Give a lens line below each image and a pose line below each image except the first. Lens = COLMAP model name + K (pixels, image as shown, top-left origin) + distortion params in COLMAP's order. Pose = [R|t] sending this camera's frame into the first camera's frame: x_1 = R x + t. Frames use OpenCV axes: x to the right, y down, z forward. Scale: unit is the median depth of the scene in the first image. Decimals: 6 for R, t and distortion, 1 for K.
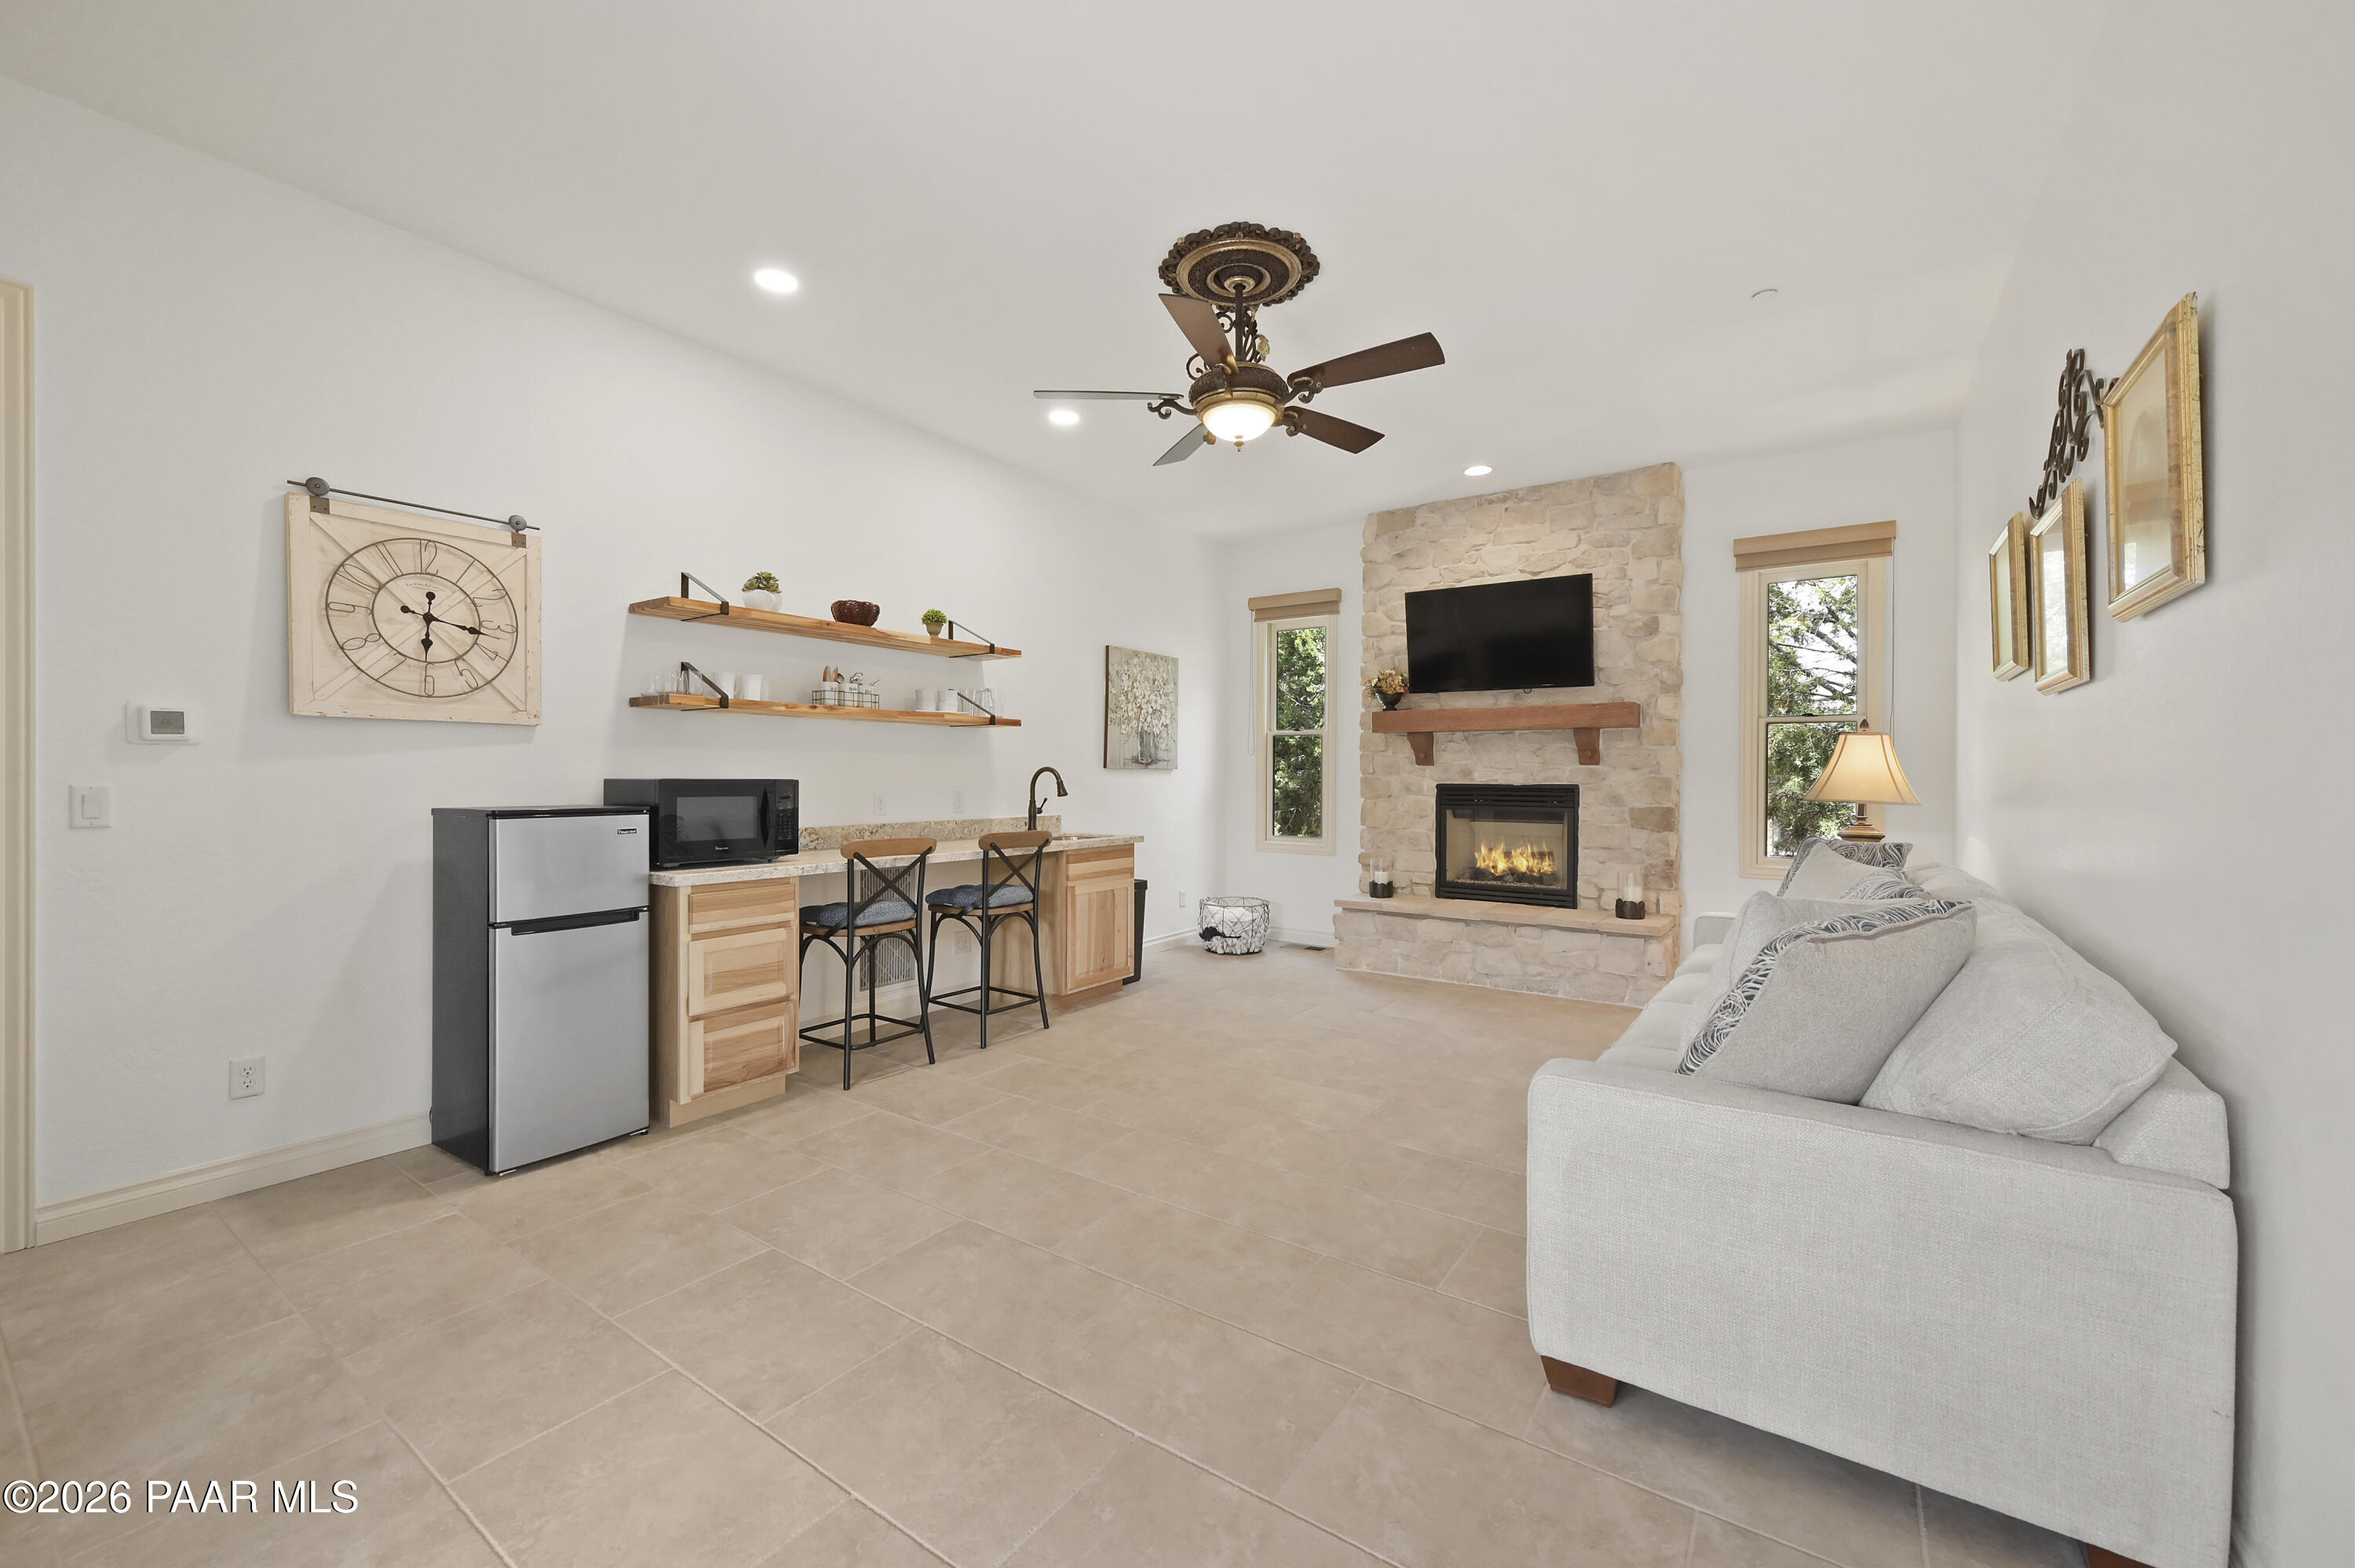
lens RADIAL K [[944.3, 0, 1173.6], [0, 944.3, 777.1], [0, 0, 1]] dist [0.000240, 0.000093]
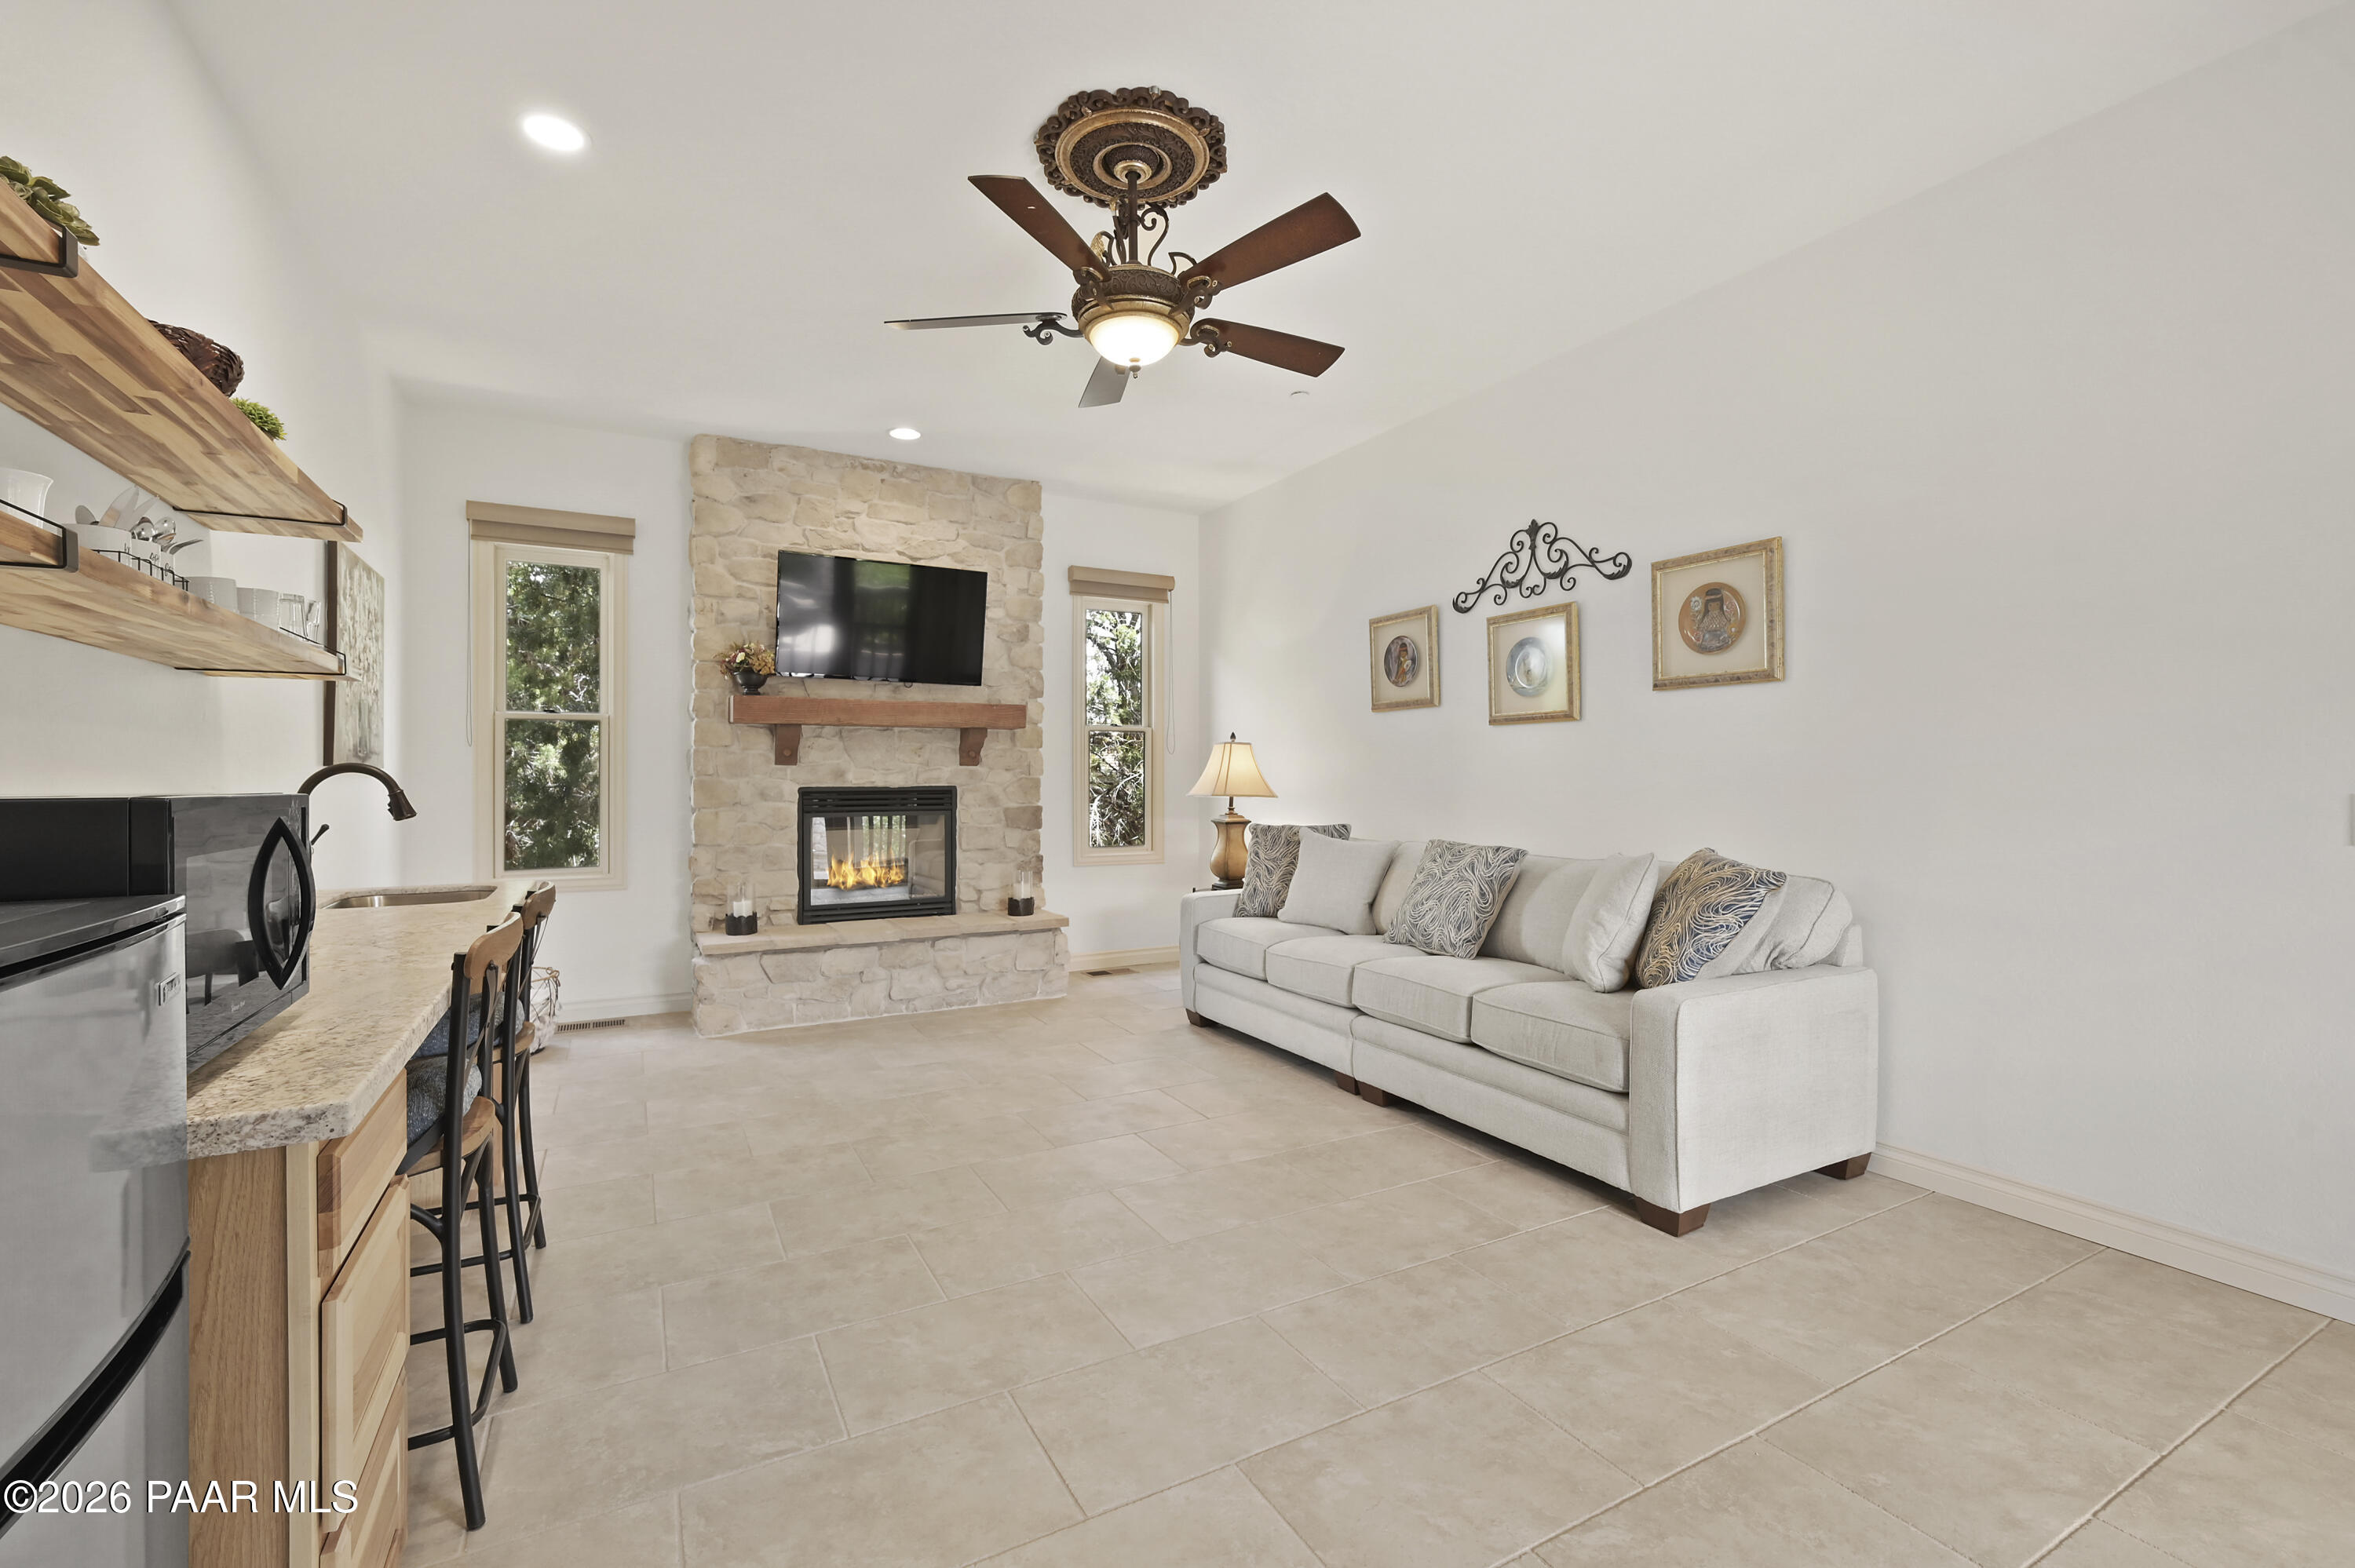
lens RADIAL K [[1008.5, 0, 1177.2], [0, 1008.5, 774.4], [0, 0, 1]] dist [-0.000936, -0.000012]
pose [[0.440518, -0.001558, 0.897742, -0.421328], [0.005266, 0.999986, -0.000848, -0.001973], [-0.897728, 0.005101, 0.440520, 0.357298]]
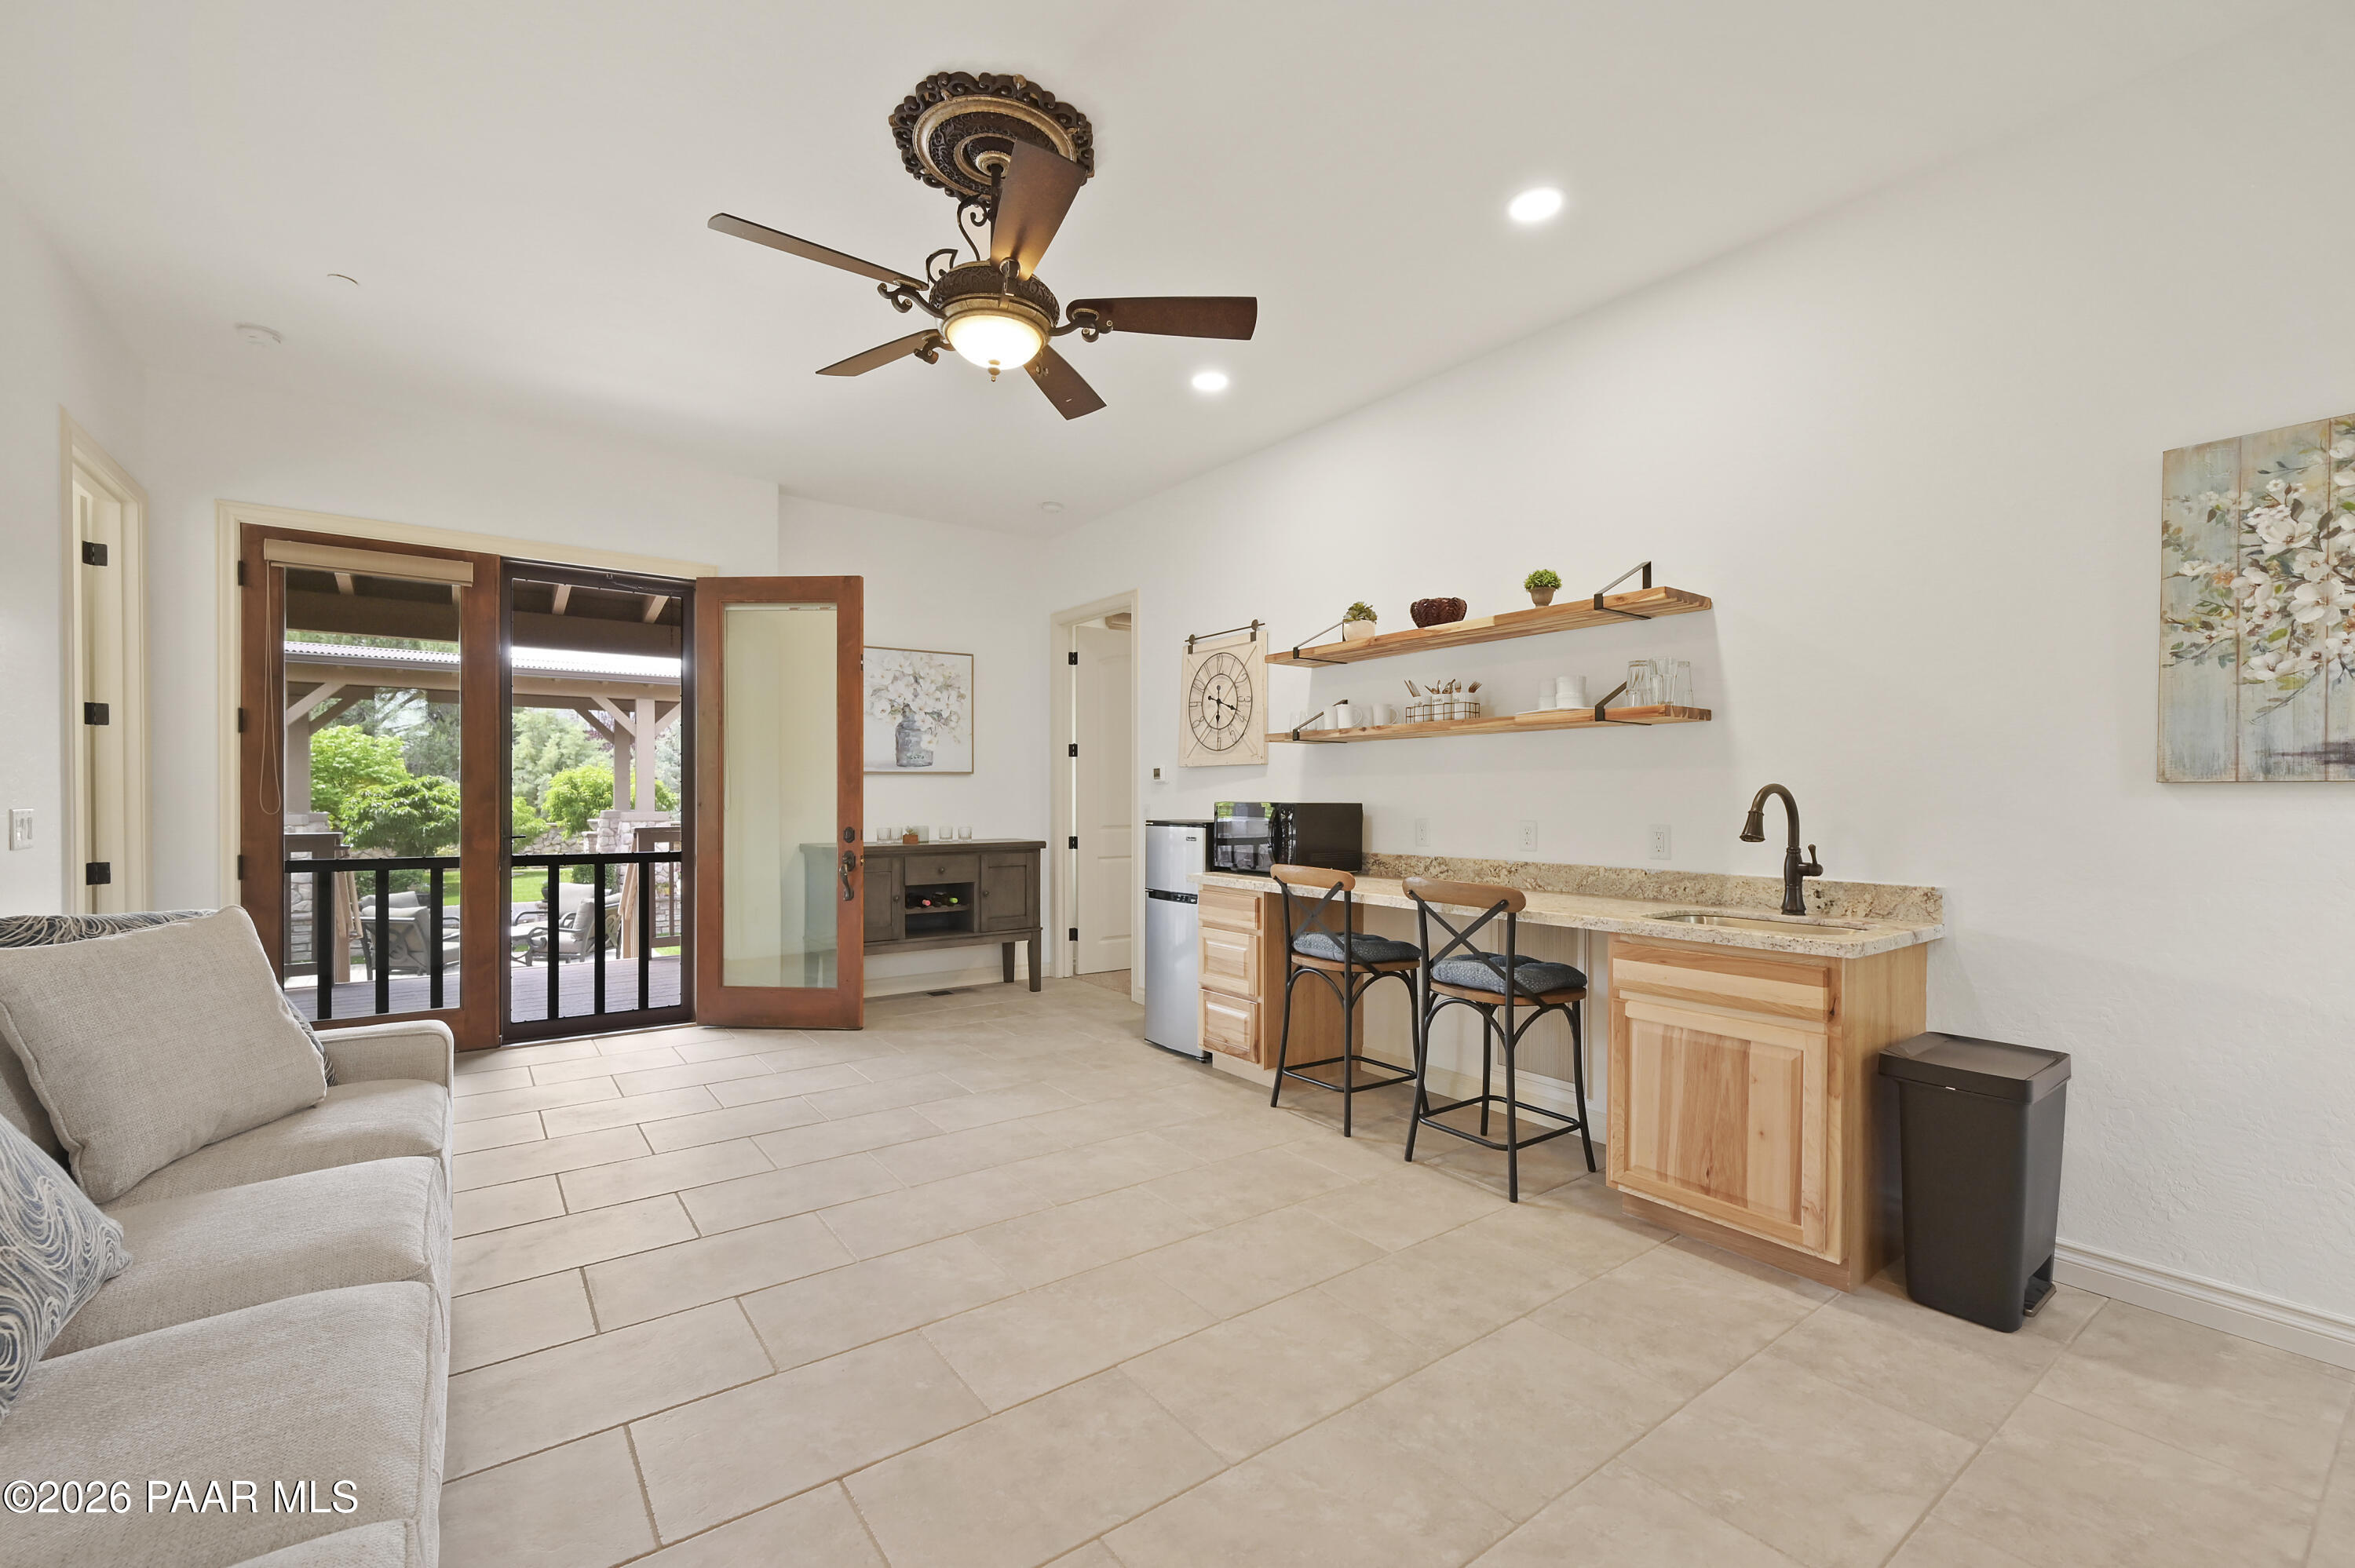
lens RADIAL K [[981.9, 0, 1170.6], [0, 981.9, 802.2], [0, 0, 1]] dist [0.001548, 0.000137]
pose [[-0.325144, 0.000667, -0.945664, 0.478732], [-0.005626, 0.999981, 0.002639, -0.000349], [0.945648, 0.006178, -0.325134, 0.852945]]
